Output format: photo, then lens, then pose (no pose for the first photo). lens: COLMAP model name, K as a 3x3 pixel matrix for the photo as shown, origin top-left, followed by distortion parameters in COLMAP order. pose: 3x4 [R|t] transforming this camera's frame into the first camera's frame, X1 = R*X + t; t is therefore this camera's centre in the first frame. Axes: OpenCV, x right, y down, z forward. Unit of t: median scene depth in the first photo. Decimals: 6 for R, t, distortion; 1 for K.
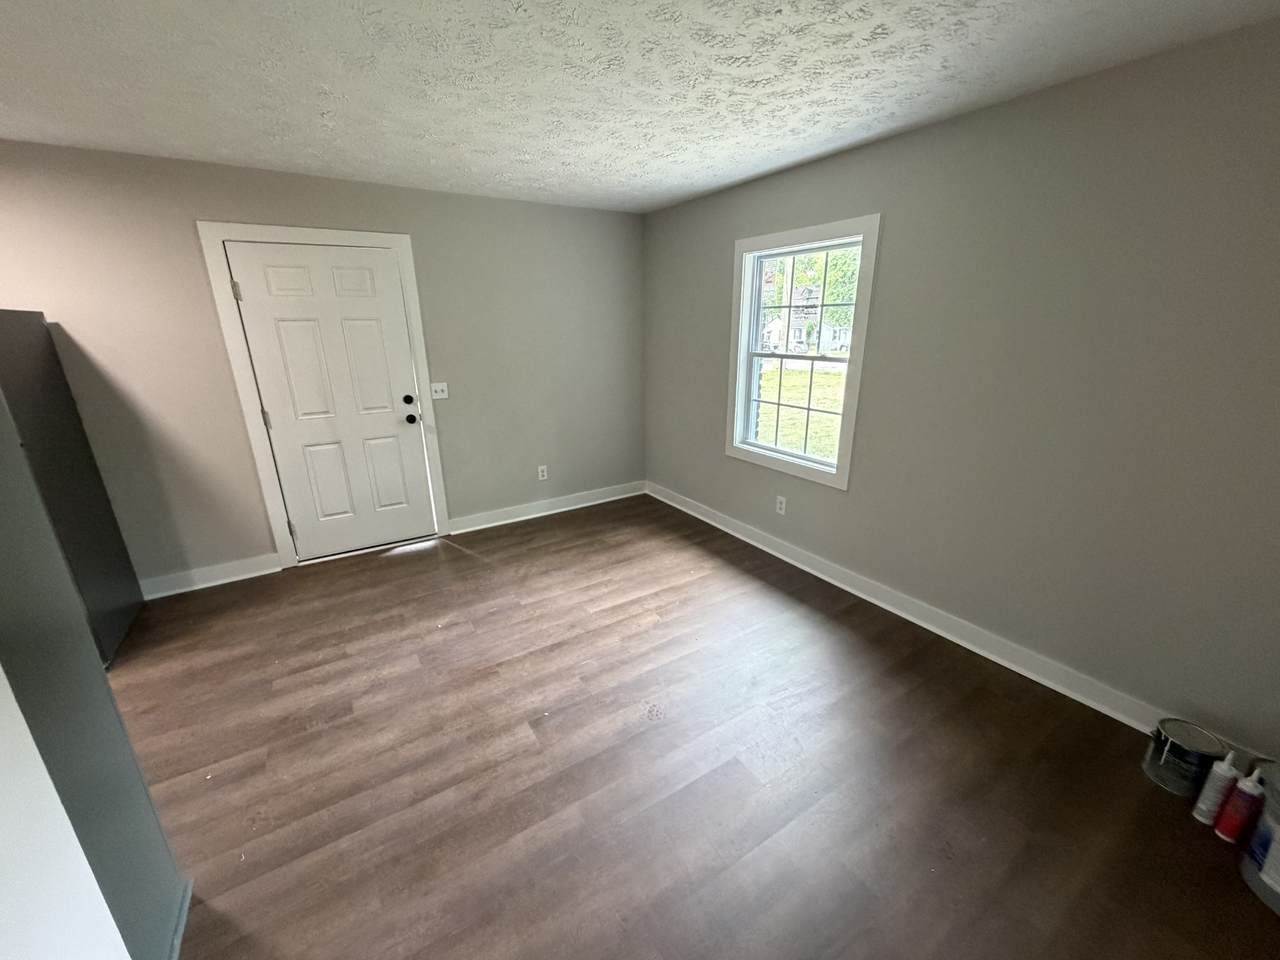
lens RADIAL K [[508.1, 0, 635.5], [0, 508.1, 483.2], [0, 0, 1]] dist [0.000354, 0.000611]
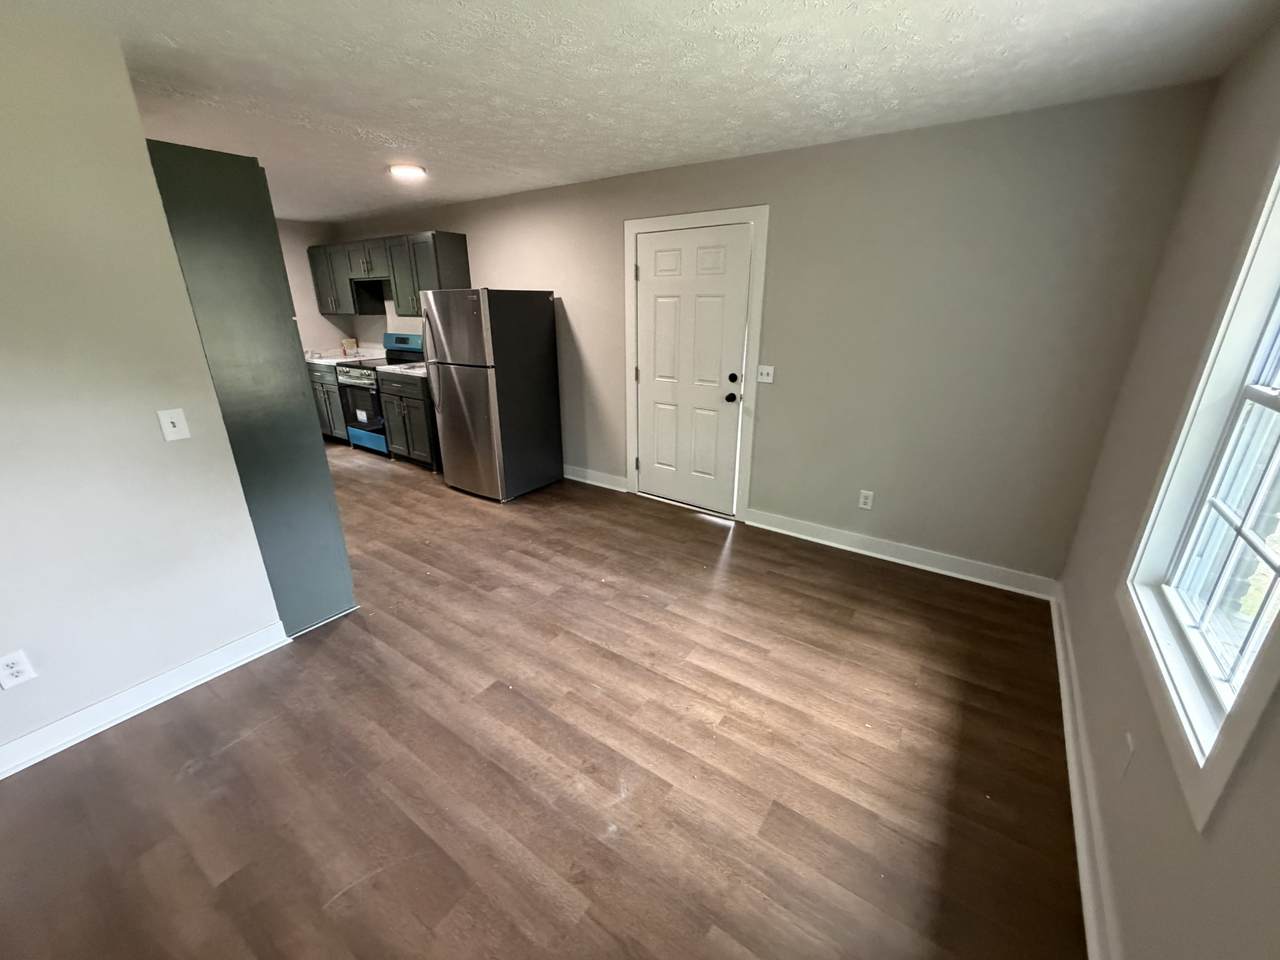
lens RADIAL K [[508.1, 0, 635.5], [0, 508.1, 483.2], [0, 0, 1]] dist [0.000354, 0.000611]
pose [[0.384988, 0.323316, -0.864437, 0.465310], [-0.282850, 0.932893, 0.222950, -0.159820], [0.878510, 0.158673, 0.450602, 0.474699]]
